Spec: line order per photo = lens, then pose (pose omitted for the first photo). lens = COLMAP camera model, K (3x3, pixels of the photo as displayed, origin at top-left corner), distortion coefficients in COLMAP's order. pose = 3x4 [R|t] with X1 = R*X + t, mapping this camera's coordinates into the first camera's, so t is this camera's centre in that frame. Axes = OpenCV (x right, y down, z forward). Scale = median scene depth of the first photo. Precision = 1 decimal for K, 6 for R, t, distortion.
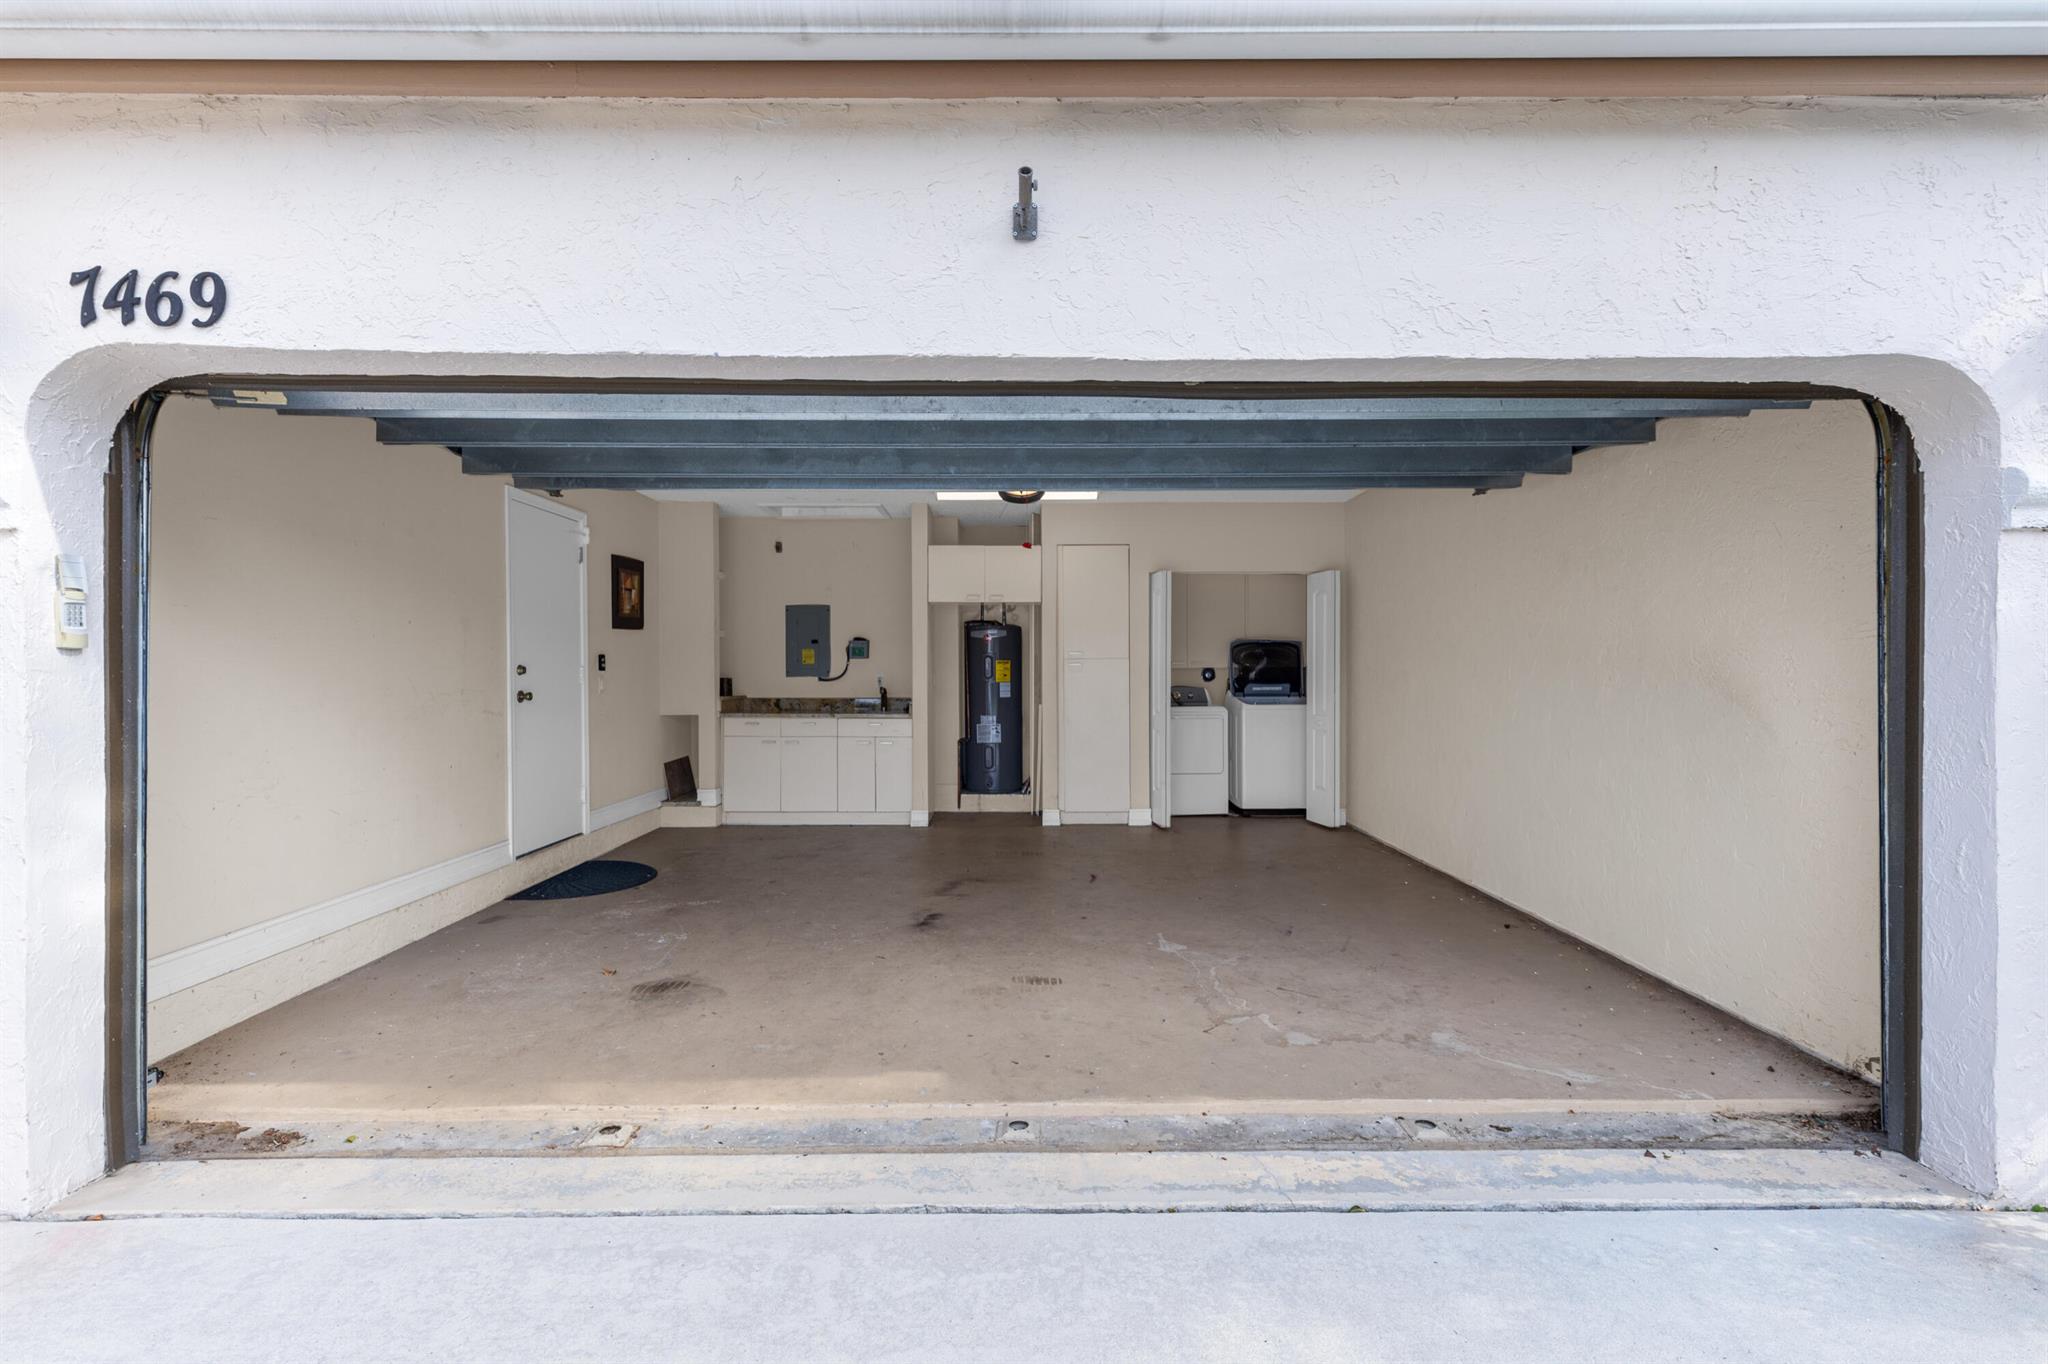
lens RADIAL K [[921.1, 0, 1027.3], [0, 921.1, 678.8], [0, 0, 1]] dist [0.007944, -0.001480]
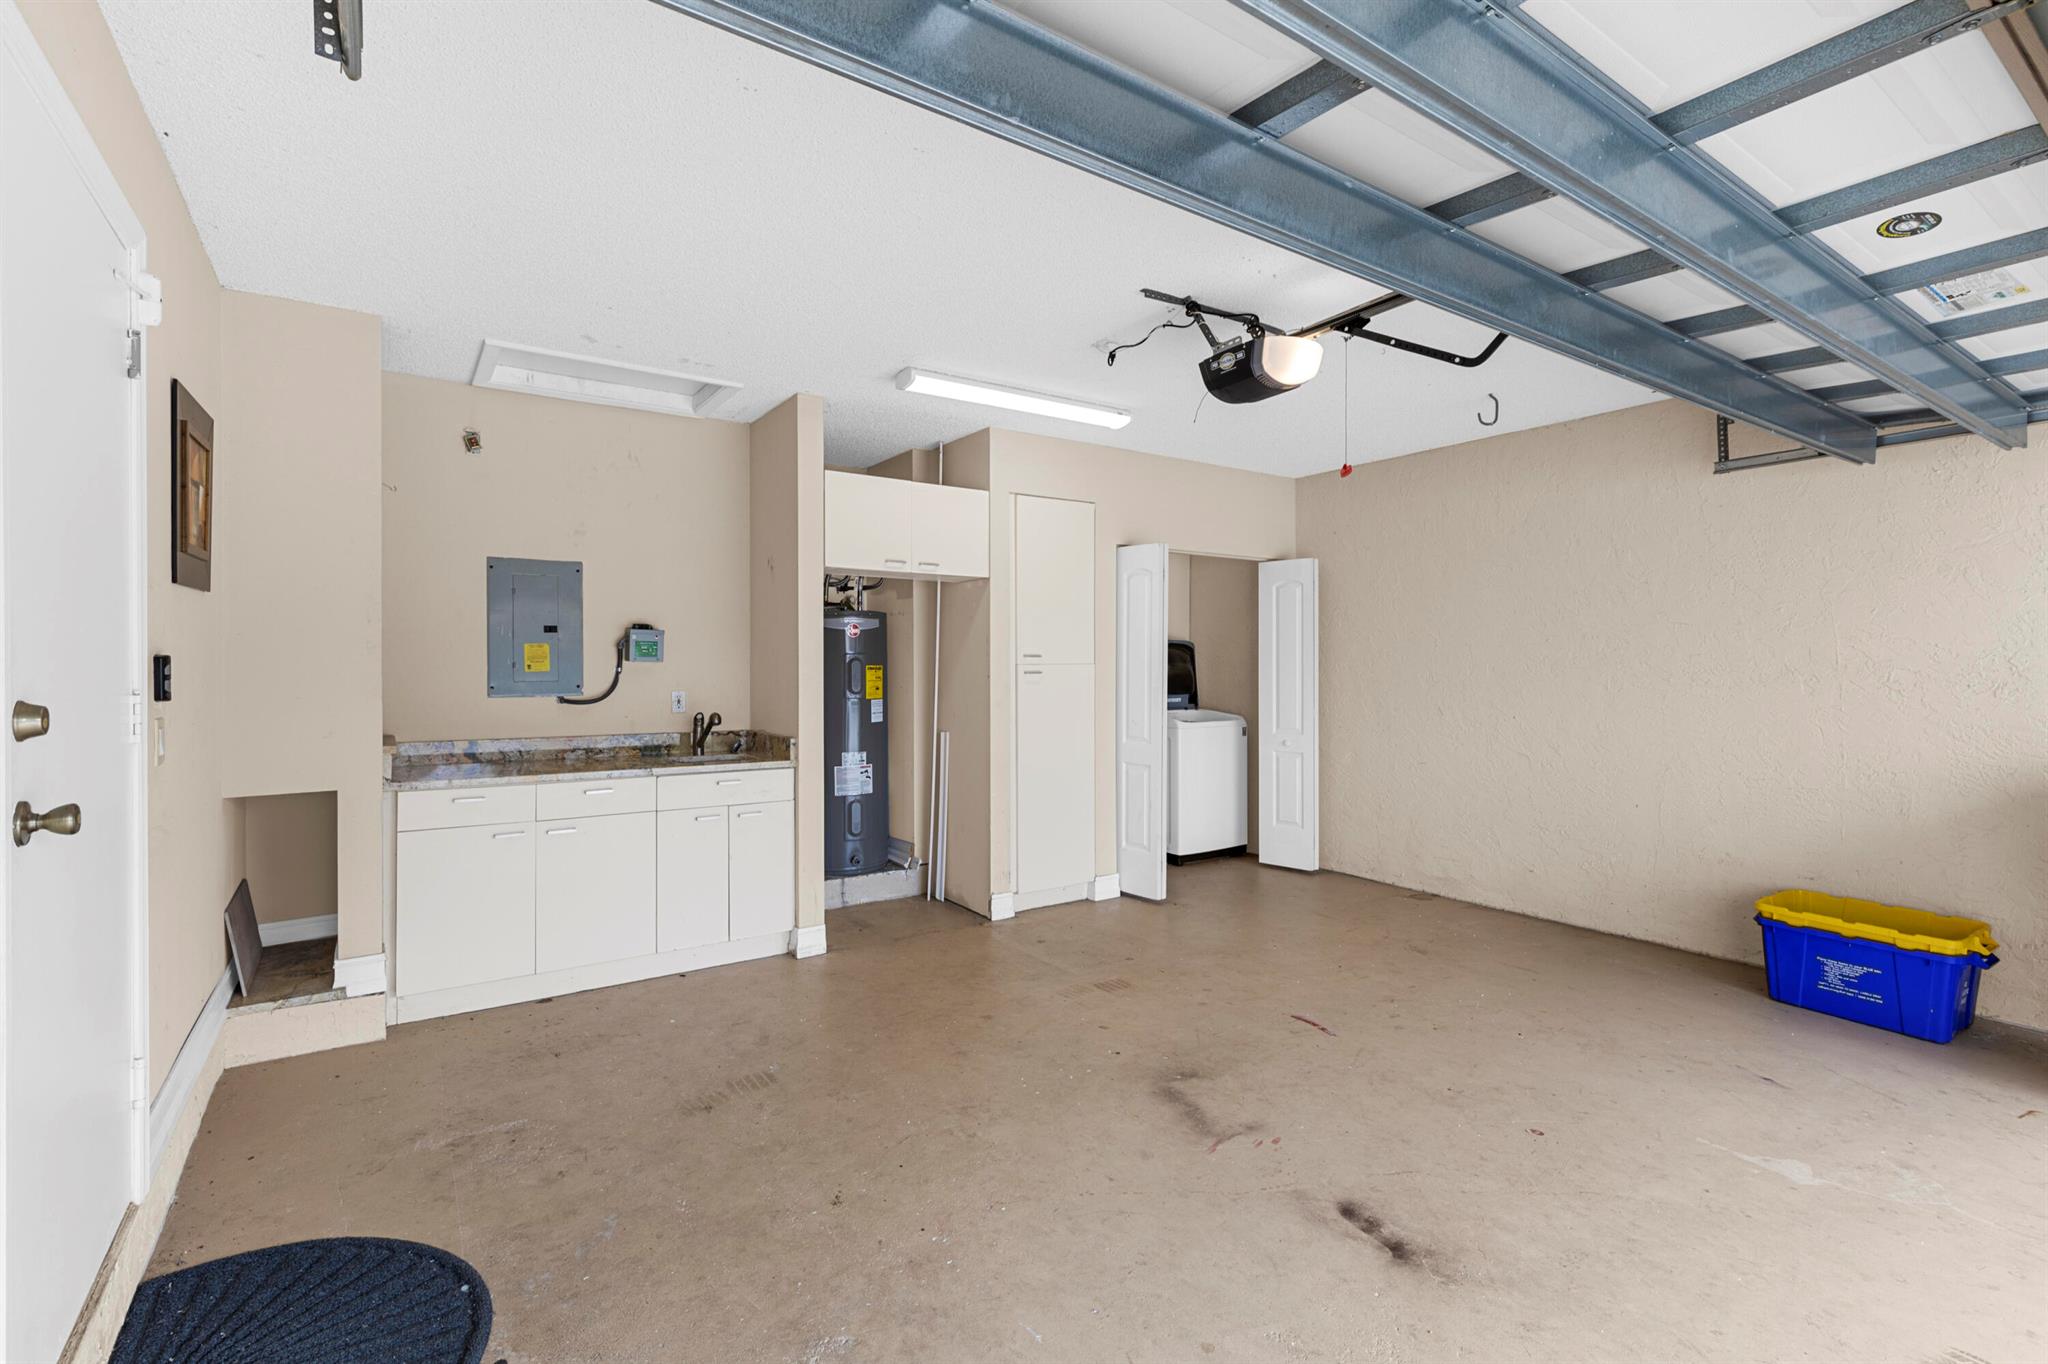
lens RADIAL K [[921.1, 0, 1022.9], [0, 921.1, 668.5], [0, 0, 1]] dist [0.007944, -0.001480]
pose [[0.826519, -0.000211, 0.562909, -0.312375], [0.003407, 0.999983, -0.004629, -0.015035], [-0.562899, 0.005744, 0.826506, 0.421345]]
